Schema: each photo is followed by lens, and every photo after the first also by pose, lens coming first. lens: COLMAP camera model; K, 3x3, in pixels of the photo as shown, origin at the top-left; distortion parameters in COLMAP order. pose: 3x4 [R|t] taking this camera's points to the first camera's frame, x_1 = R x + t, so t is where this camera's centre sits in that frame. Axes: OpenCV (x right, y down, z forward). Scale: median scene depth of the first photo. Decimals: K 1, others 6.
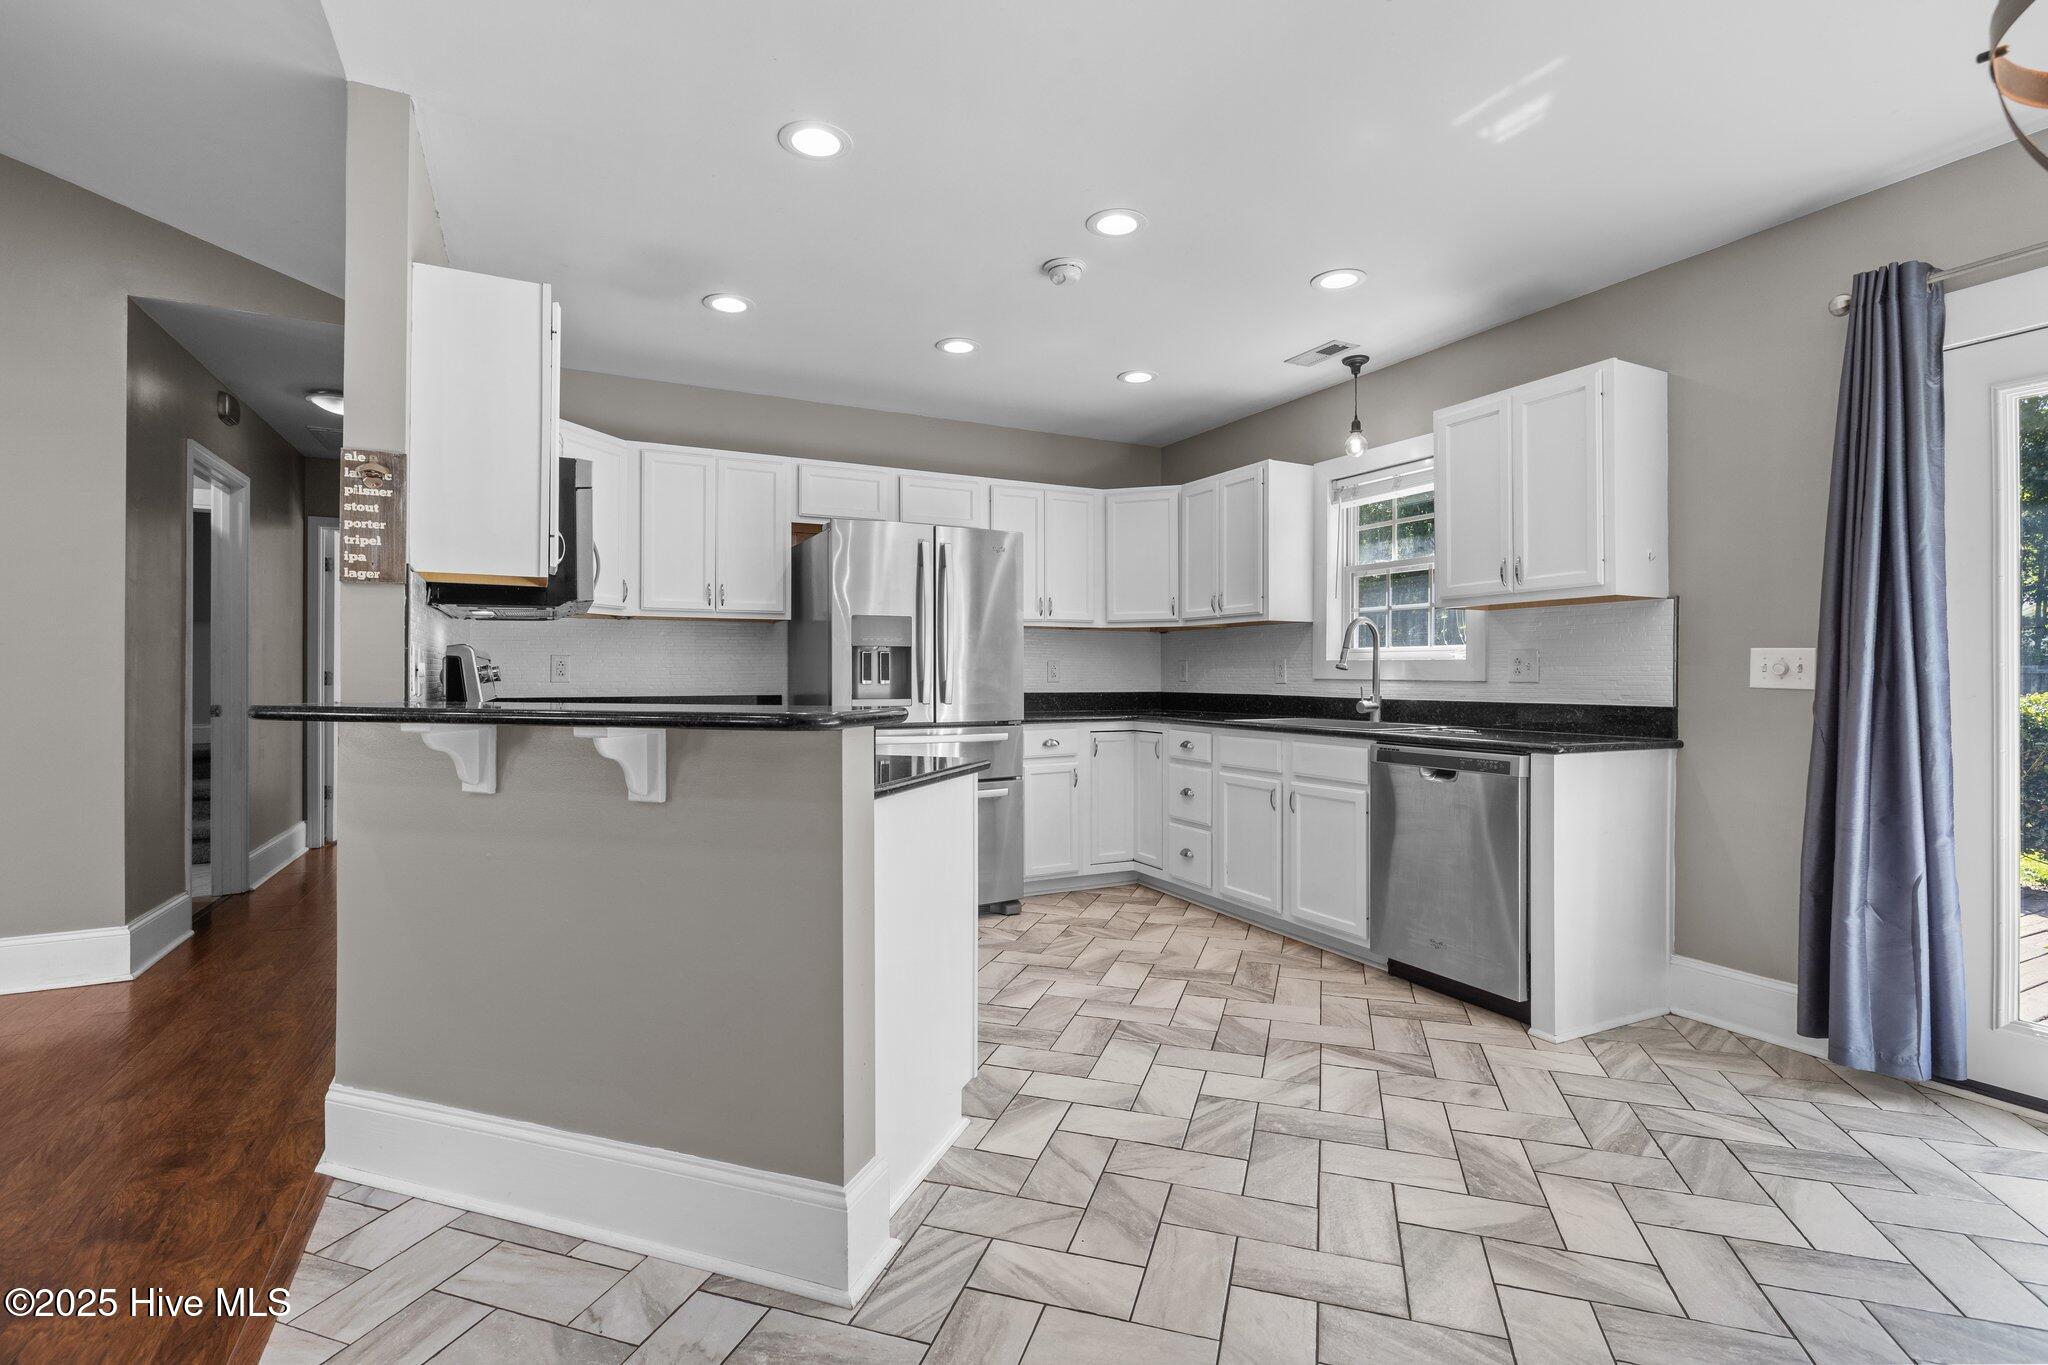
lens RADIAL K [[933.6, 0, 1027.3], [0, 933.6, 670.0], [0, 0, 1]] dist [-0.003218, -0.000031]
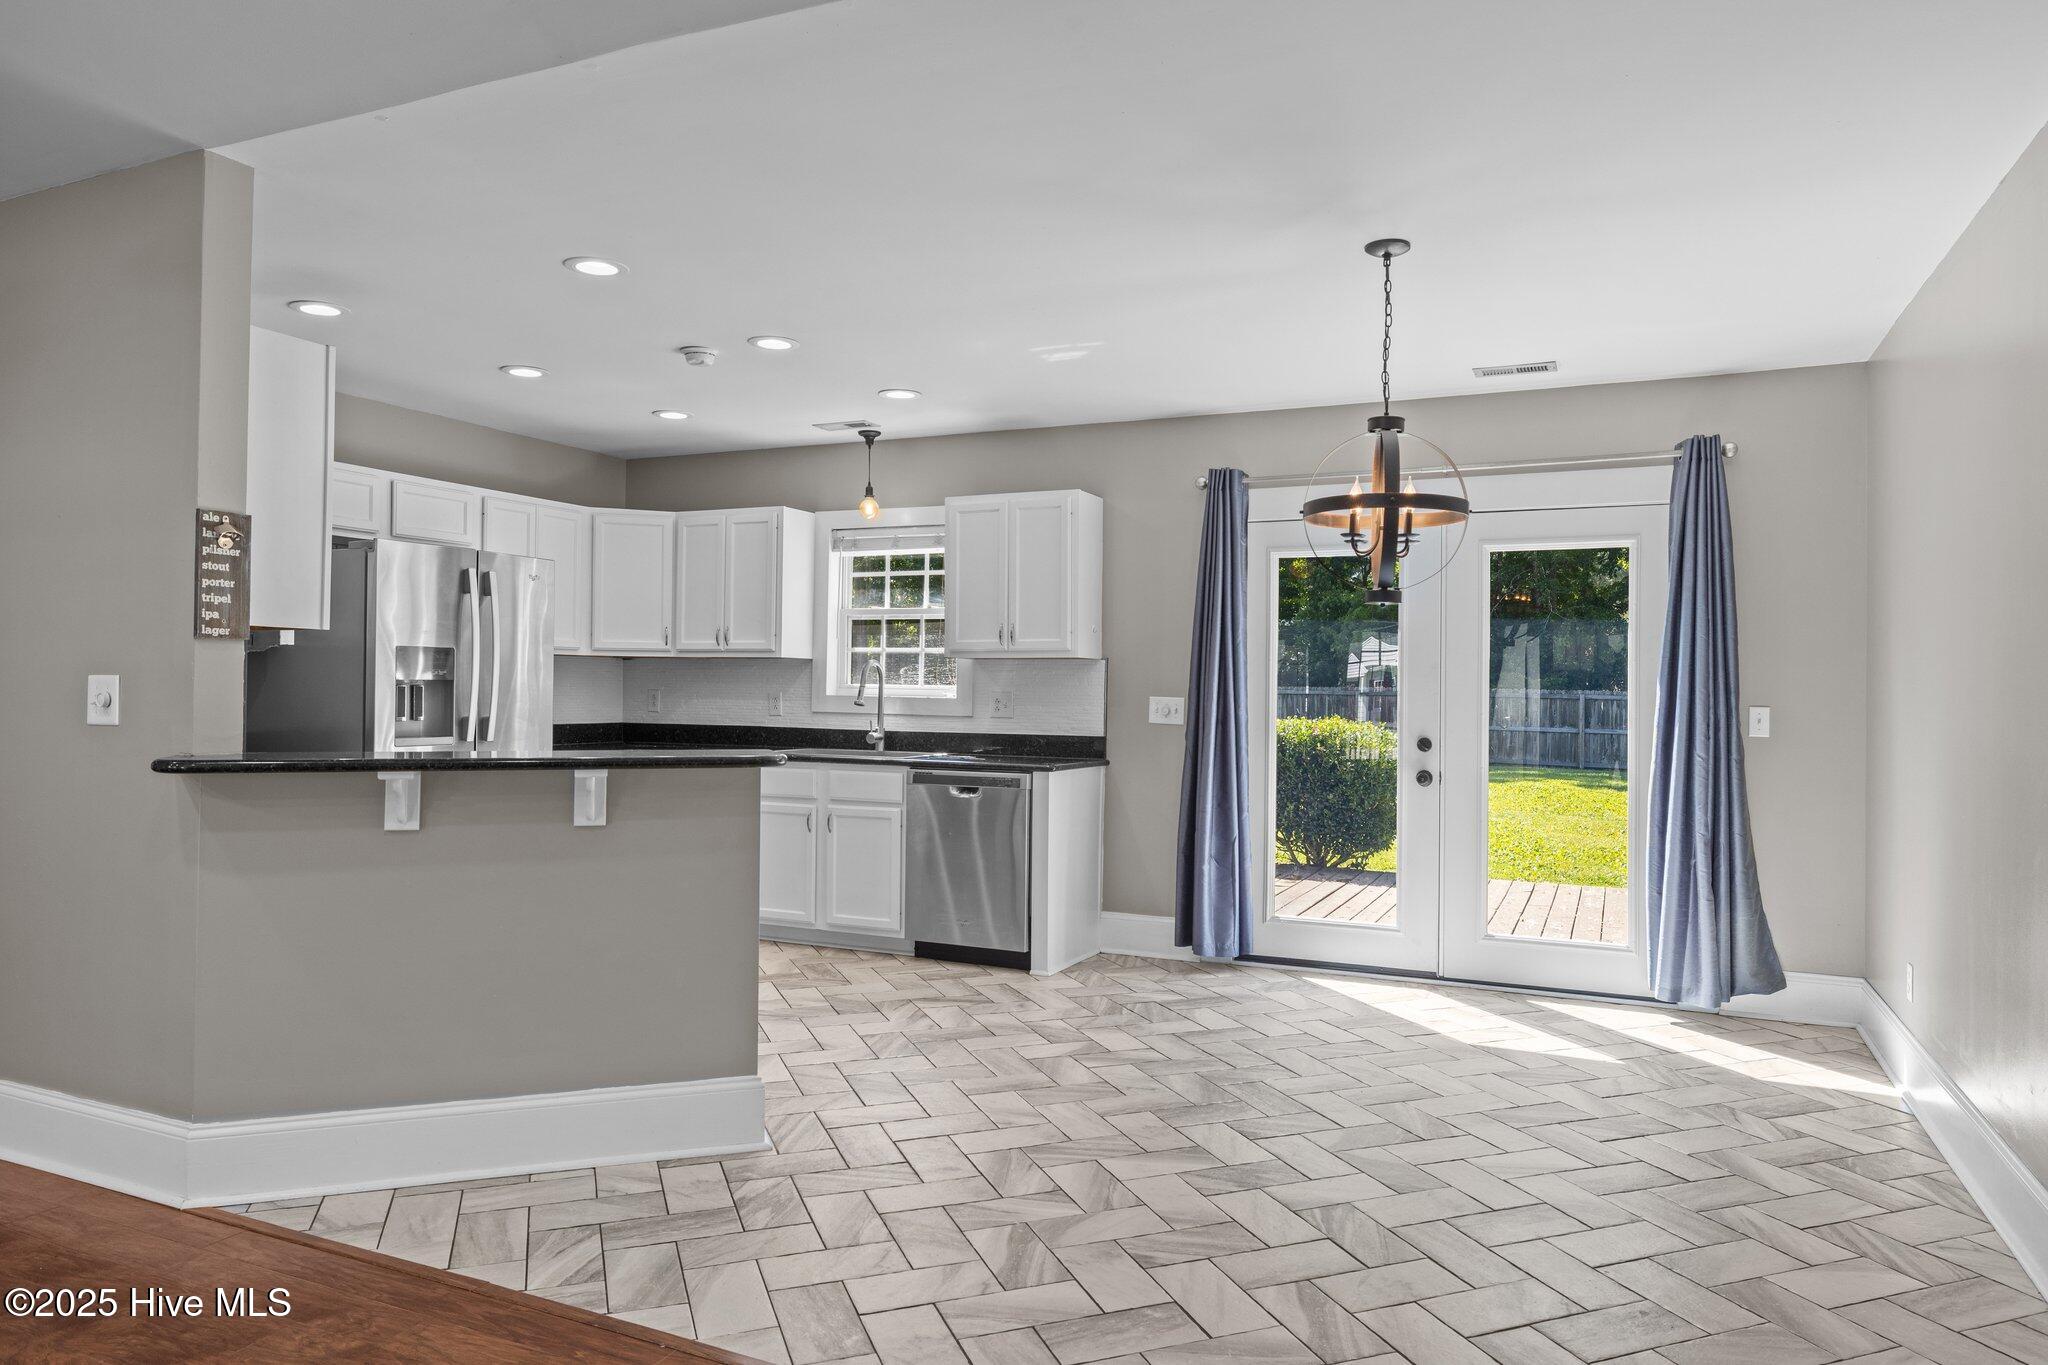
lens RADIAL K [[1292.6, 0, 1019.8], [0, 1292.6, 674.3], [0, 0, 1]] dist [-0.001455, 0.000153]
pose [[0.788901, 0.015068, 0.614336, -0.483061], [-0.013986, 0.999881, -0.006564, -0.031298], [-0.614361, -0.003414, 0.789018, -0.369509]]
